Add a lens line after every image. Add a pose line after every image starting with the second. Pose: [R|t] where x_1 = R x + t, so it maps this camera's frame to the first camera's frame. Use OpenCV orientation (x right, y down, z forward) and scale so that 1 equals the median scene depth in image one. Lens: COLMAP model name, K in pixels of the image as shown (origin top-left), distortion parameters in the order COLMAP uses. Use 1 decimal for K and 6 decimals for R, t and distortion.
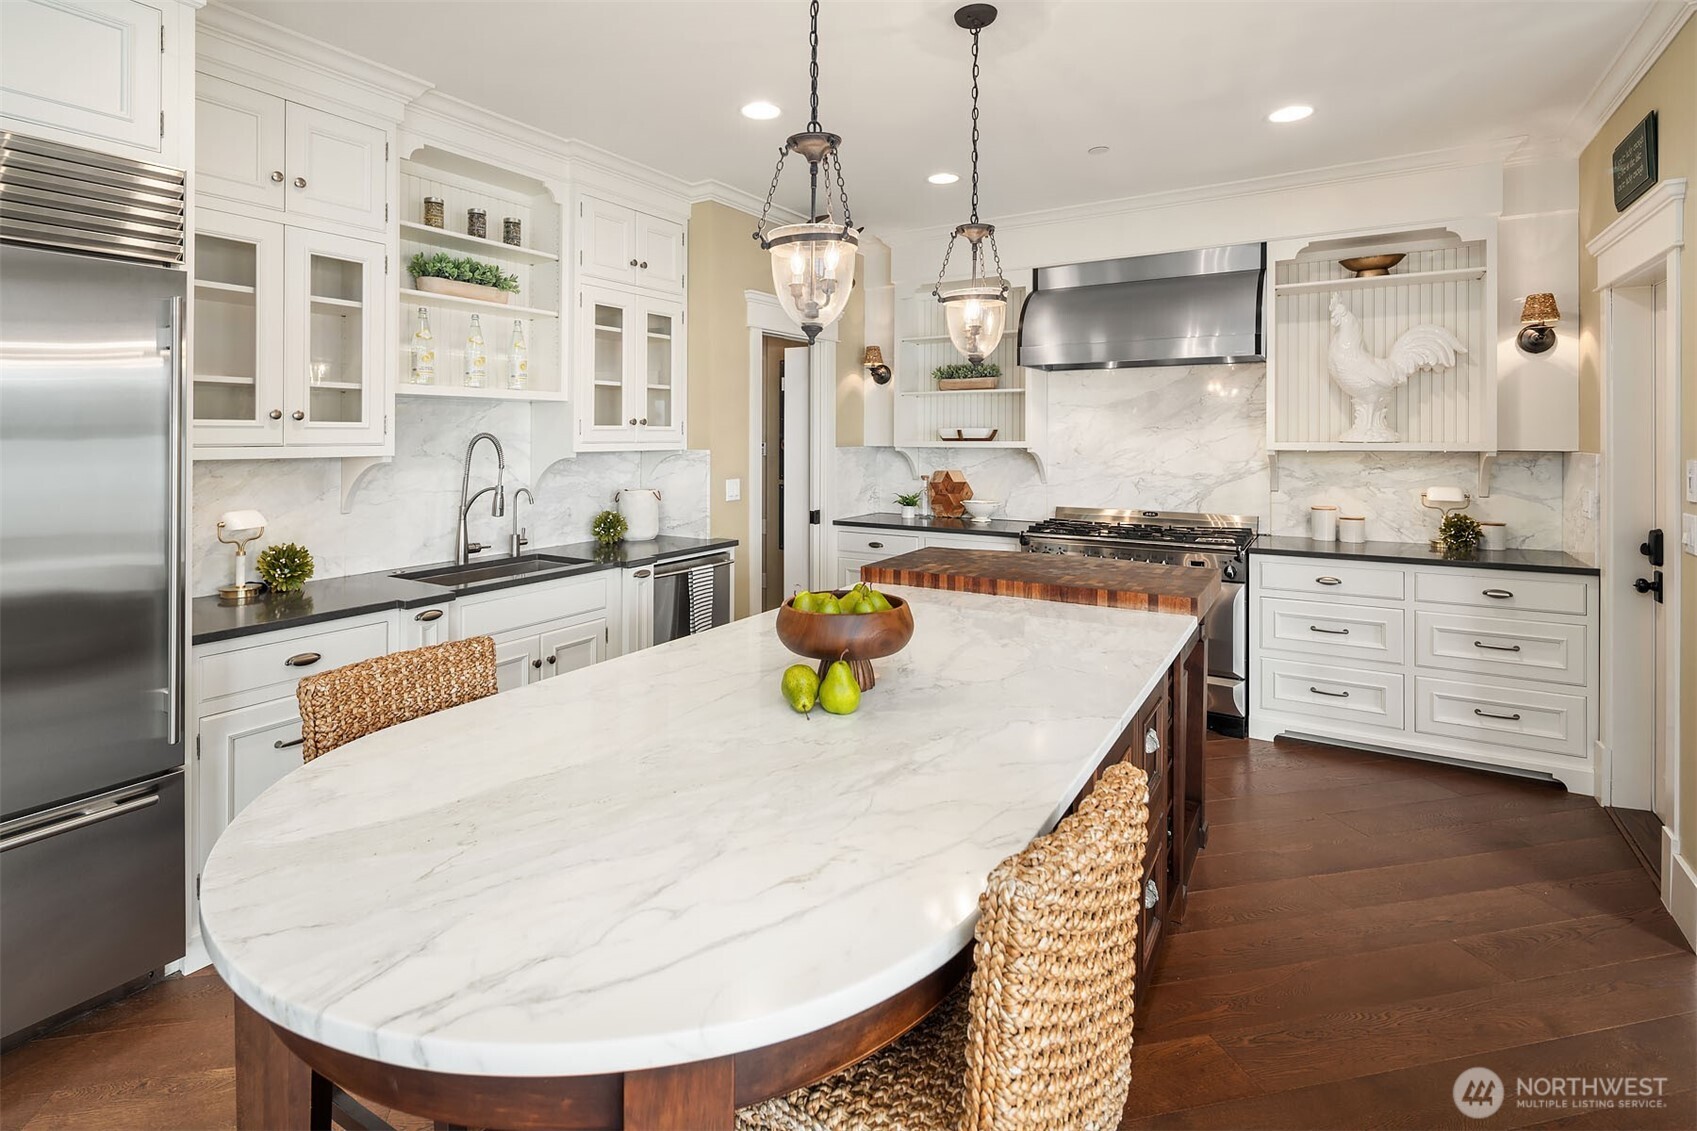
lens RADIAL K [[836.5, 0, 820.5], [0, 836.5, 435.1], [0, 0, 1]] dist [-0.000001, -0.002468]
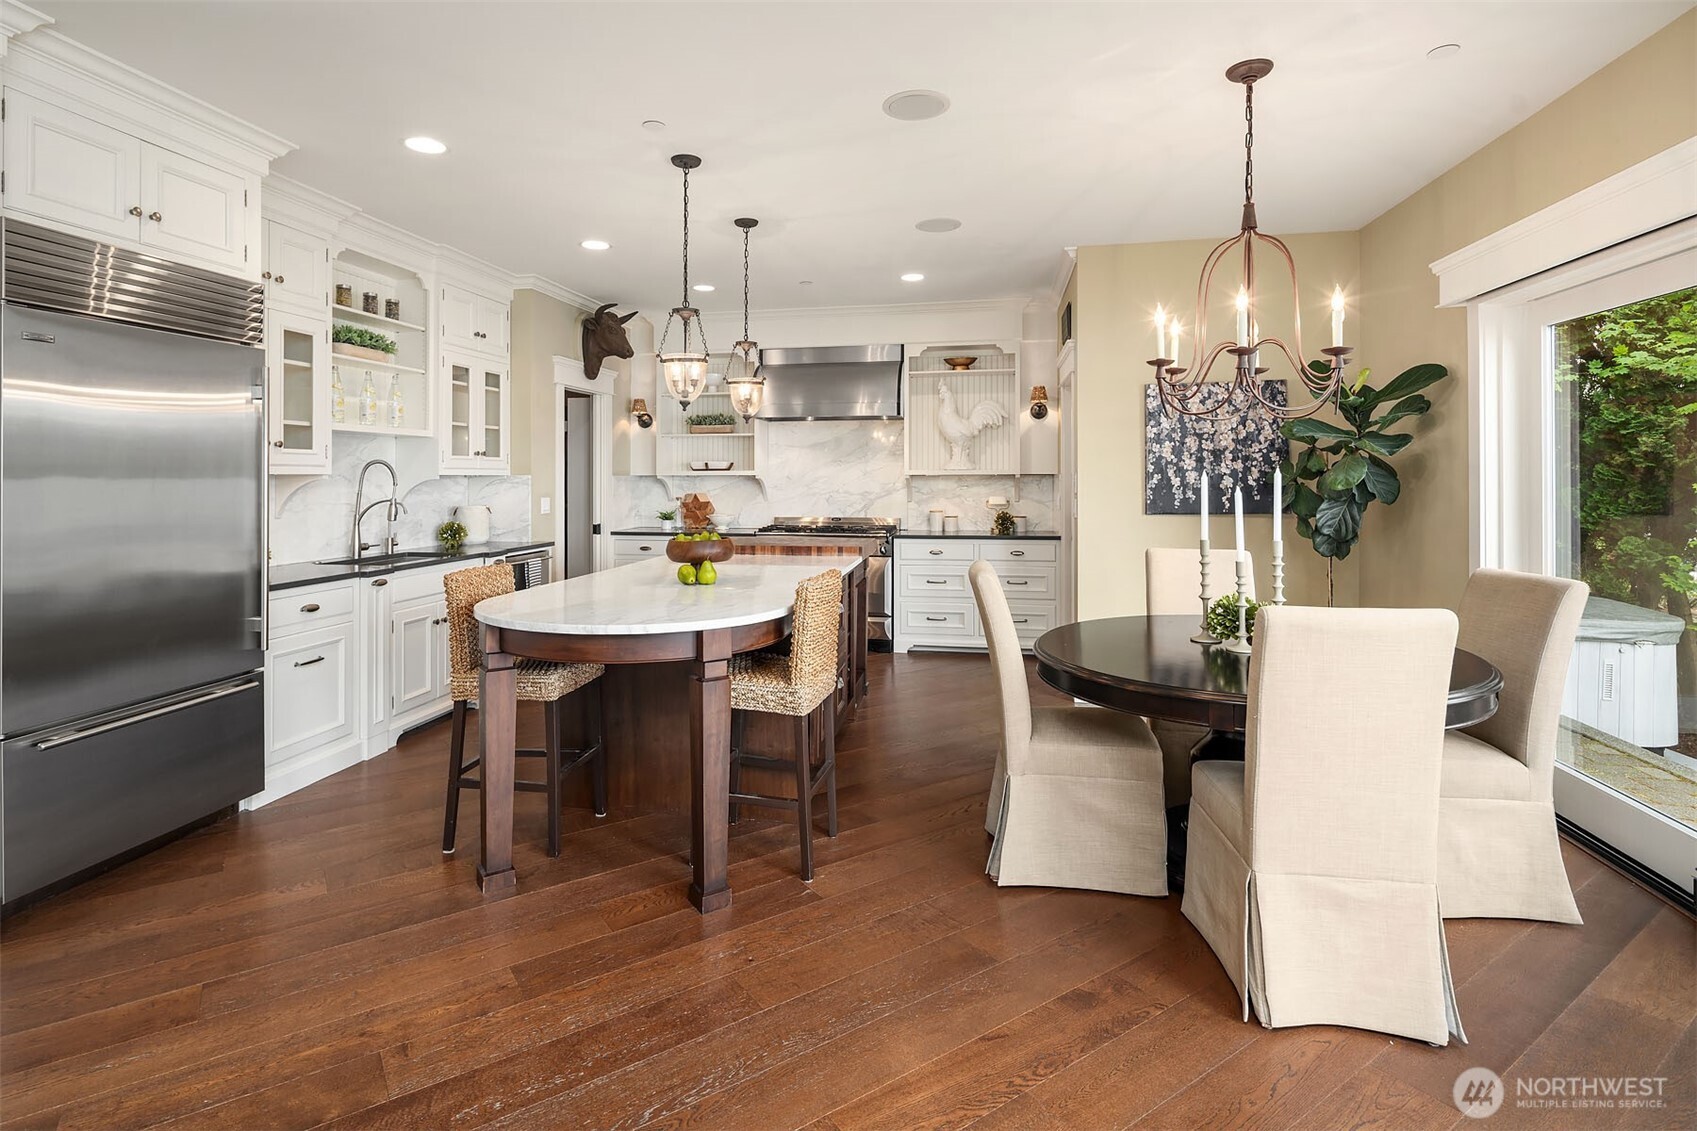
lens RADIAL K [[836.5, 0, 824.3], [0, 836.5, 471.1], [0, 0, 1]] dist [-0.000001, -0.002468]
pose [[0.933098, 0.001859, 0.359618, -0.193988], [0.001102, 0.999967, -0.008027, 0.024633], [-0.359621, 0.007887, 0.933065, -0.460998]]
